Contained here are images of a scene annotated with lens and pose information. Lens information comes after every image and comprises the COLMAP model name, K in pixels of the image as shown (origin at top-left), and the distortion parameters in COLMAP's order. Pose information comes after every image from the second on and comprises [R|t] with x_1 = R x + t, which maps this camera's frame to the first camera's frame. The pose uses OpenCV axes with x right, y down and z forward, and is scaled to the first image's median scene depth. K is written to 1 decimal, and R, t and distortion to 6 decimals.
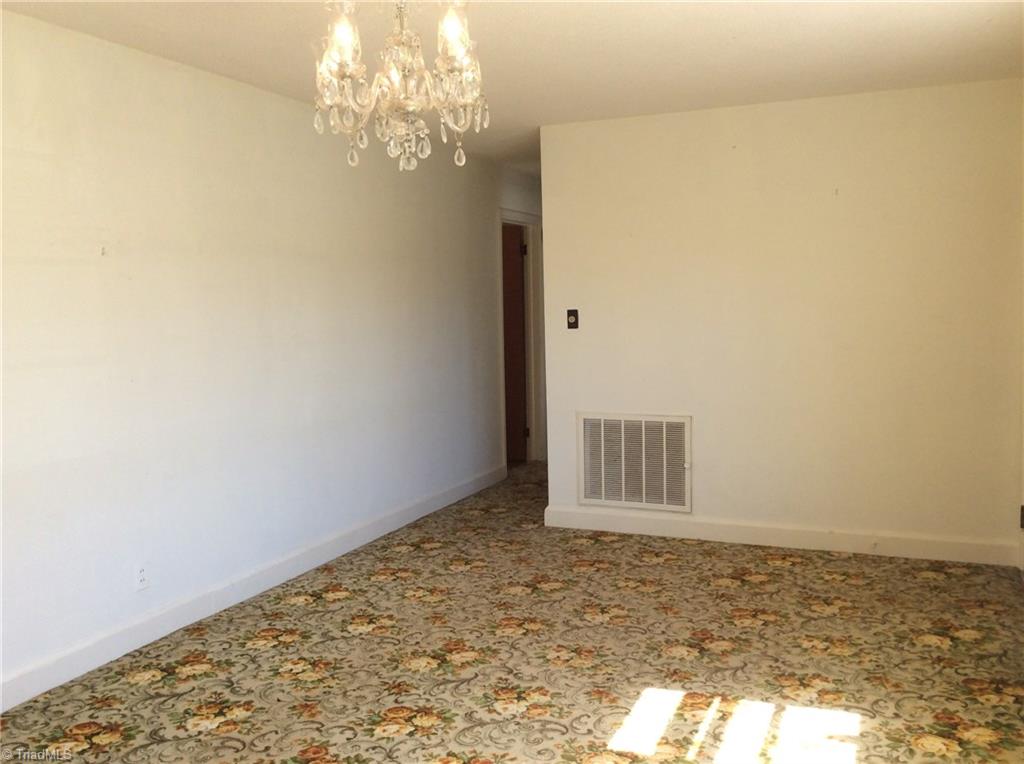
lens RADIAL K [[932.9, 0, 507.8], [0, 932.9, 376.3], [0, 0, 1]] dist [0.035355, 0.000000]
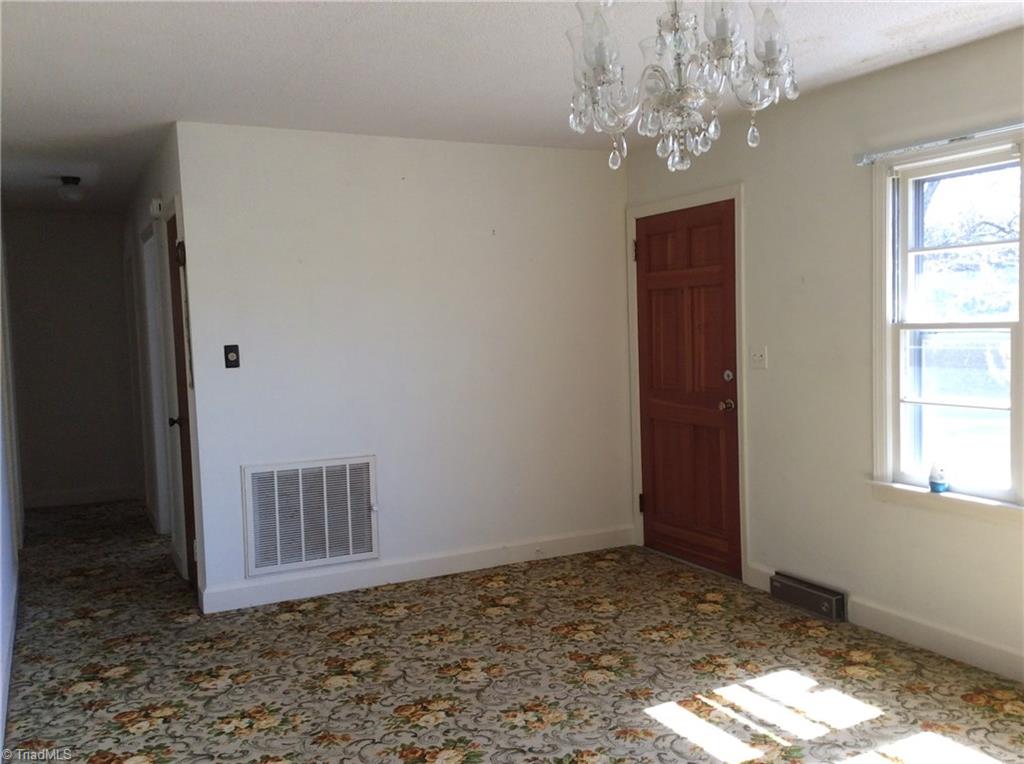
lens RADIAL K [[932.9, 0, 510.4], [0, 932.9, 390.4], [0, 0, 1]] dist [0.035355, 0.000000]
pose [[0.633846, -0.050607, 0.771802, -0.433040], [0.076180, 0.997090, 0.002816, -0.014685], [-0.769698, 0.057011, 0.635857, 0.284443]]
